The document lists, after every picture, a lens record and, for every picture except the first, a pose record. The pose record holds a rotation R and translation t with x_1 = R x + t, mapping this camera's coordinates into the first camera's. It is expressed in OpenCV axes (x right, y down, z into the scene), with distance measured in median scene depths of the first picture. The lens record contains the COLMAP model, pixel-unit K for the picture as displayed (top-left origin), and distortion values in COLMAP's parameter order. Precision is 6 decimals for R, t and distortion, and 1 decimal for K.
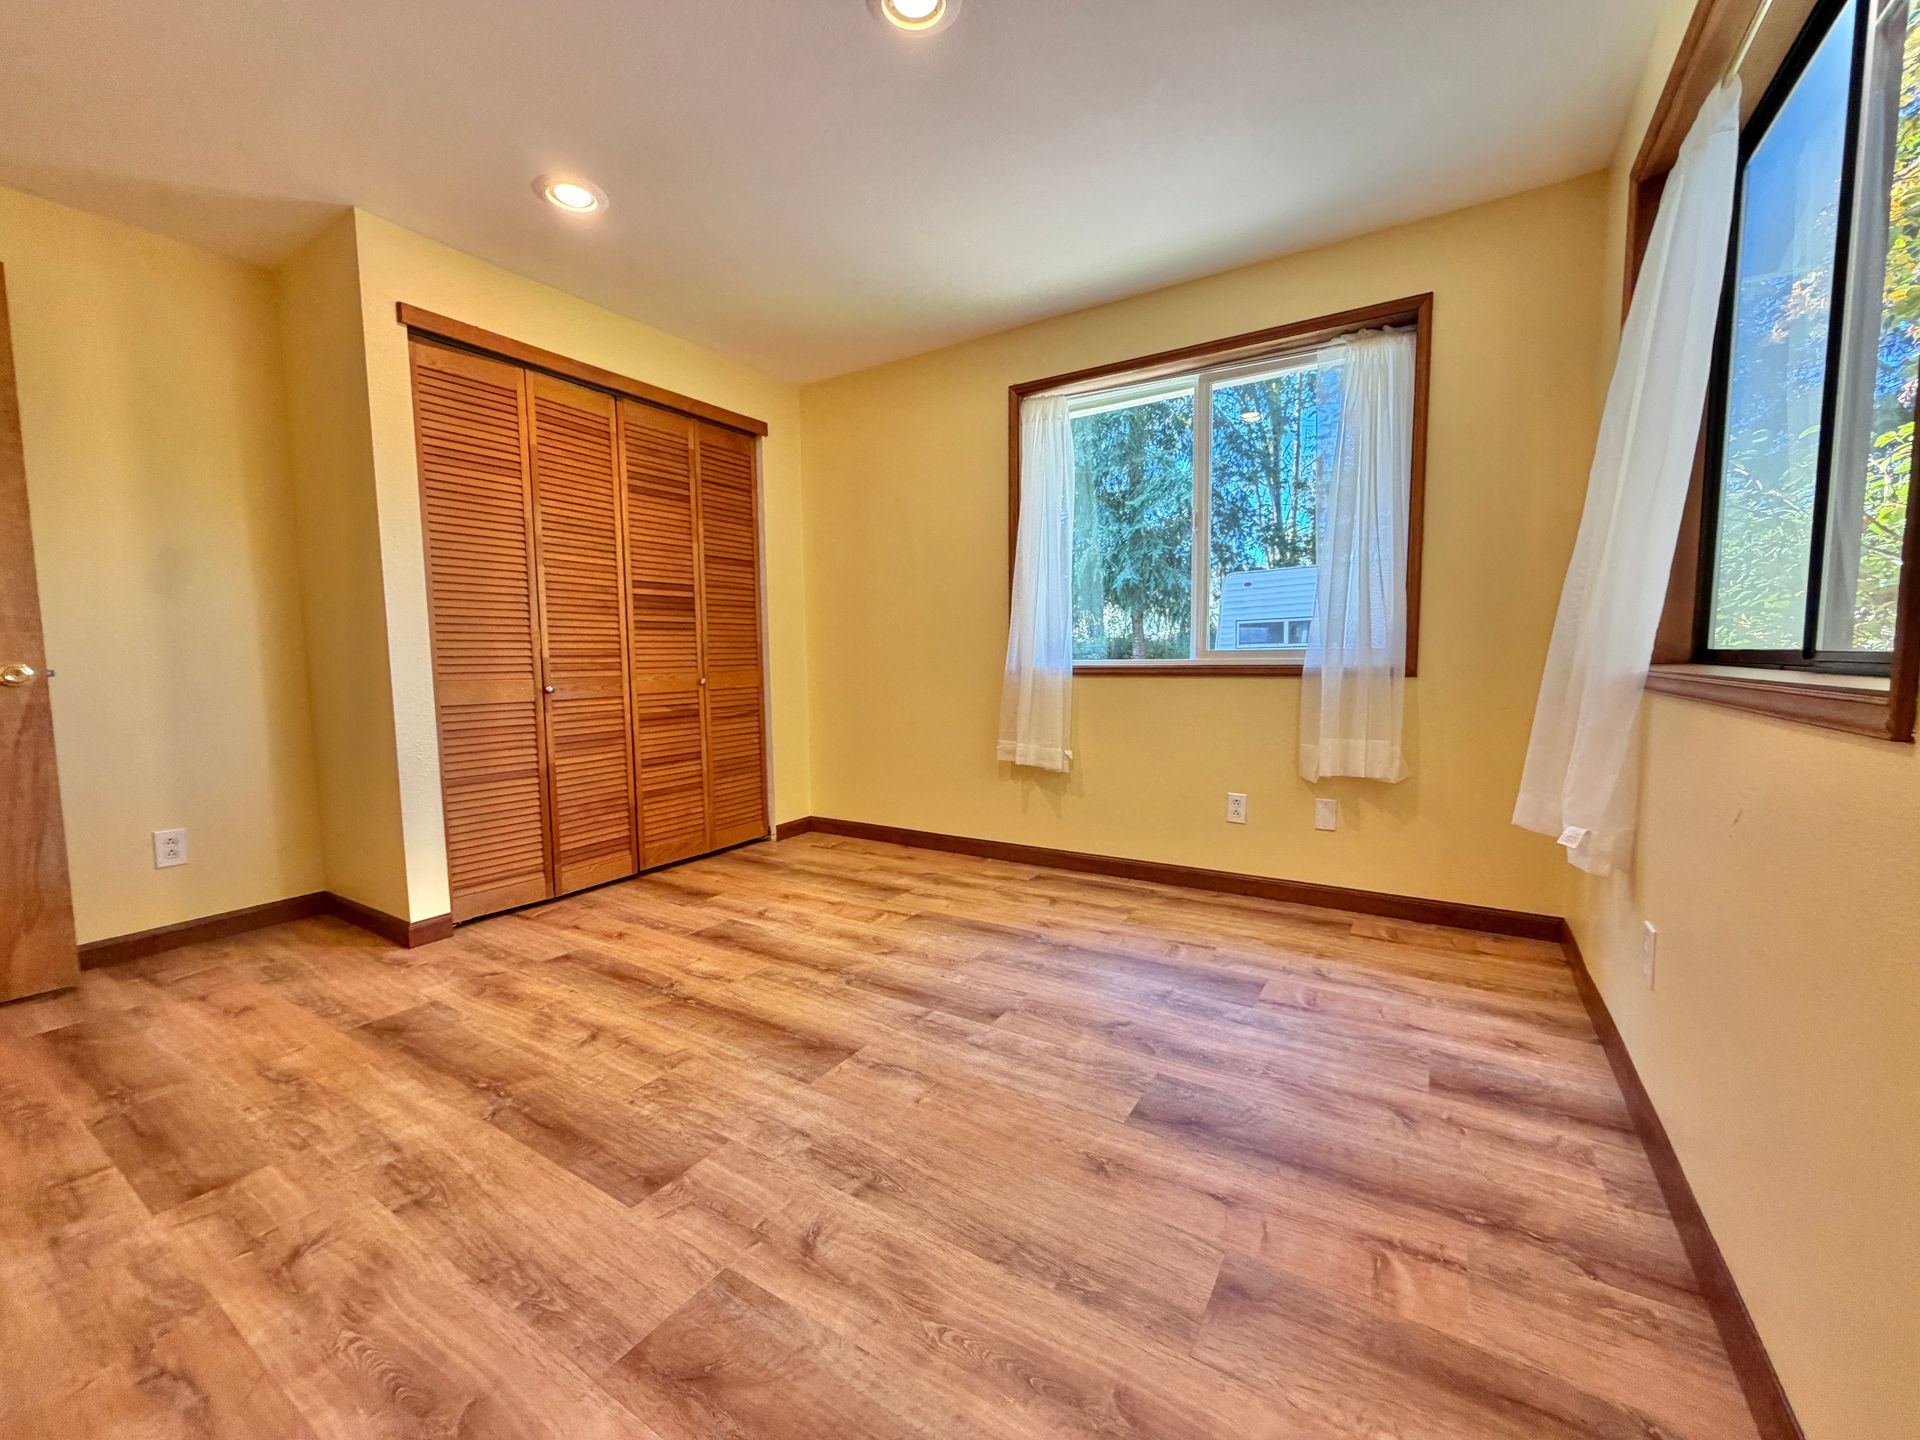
lens RADIAL K [[761.2, 0, 956.7], [0, 761.2, 718.9], [0, 0, 1]] dist [-0.002141, 0.000247]
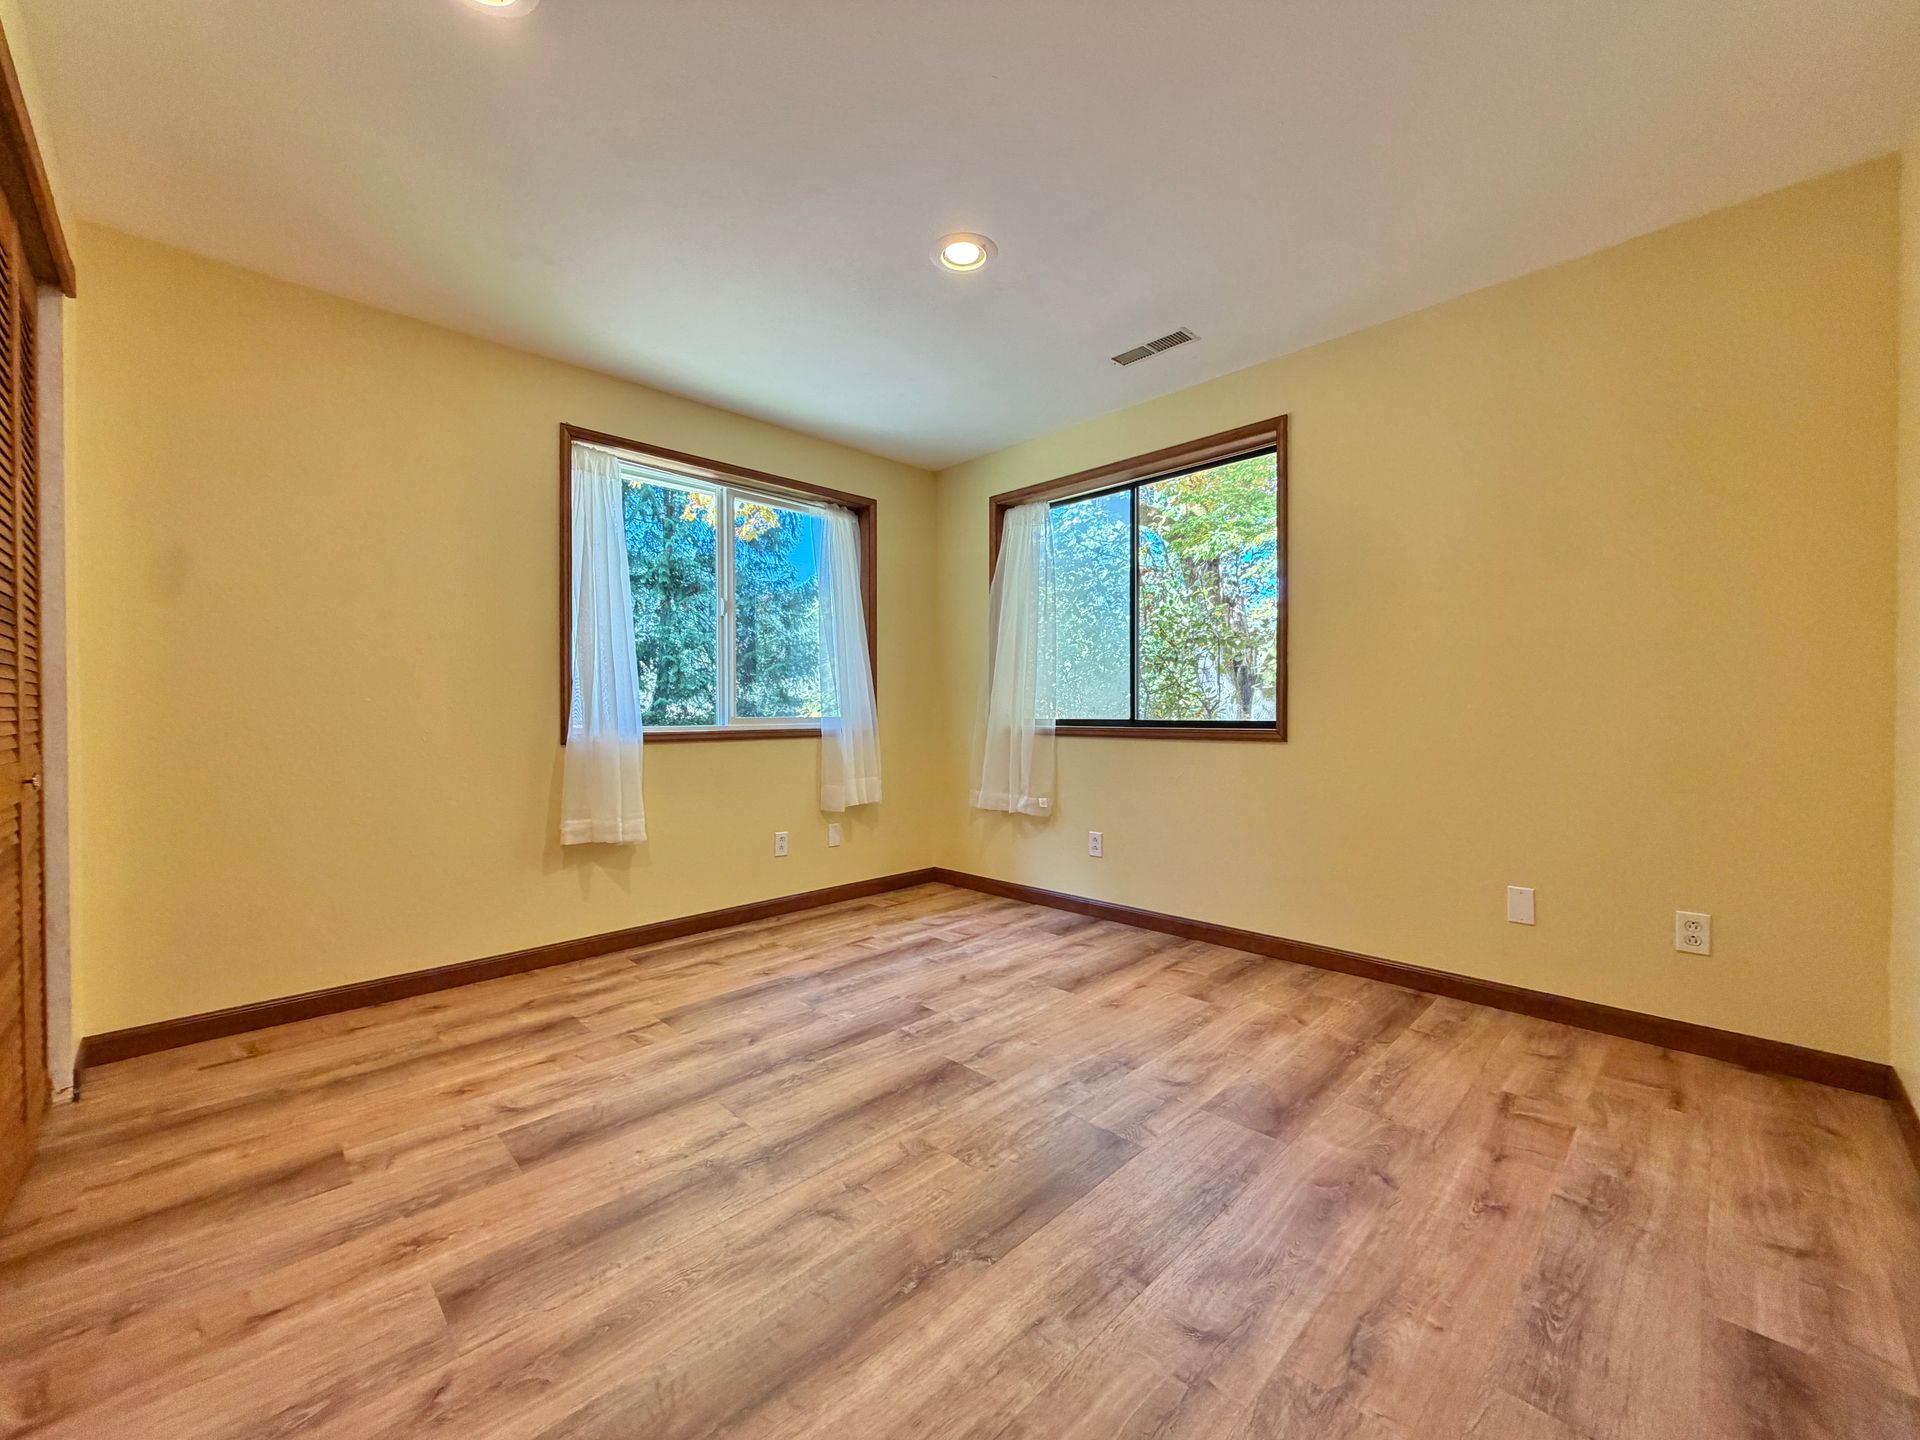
lens RADIAL K [[761.2, 0, 958.2], [0, 761.2, 718.9], [0, 0, 1]] dist [-0.002141, 0.000247]
pose [[0.228166, 0.001473, 0.973621, -0.939798], [0.082165, 0.996402, -0.020762, -0.044512], [-0.970149, 0.084735, 0.227224, 0.508657]]
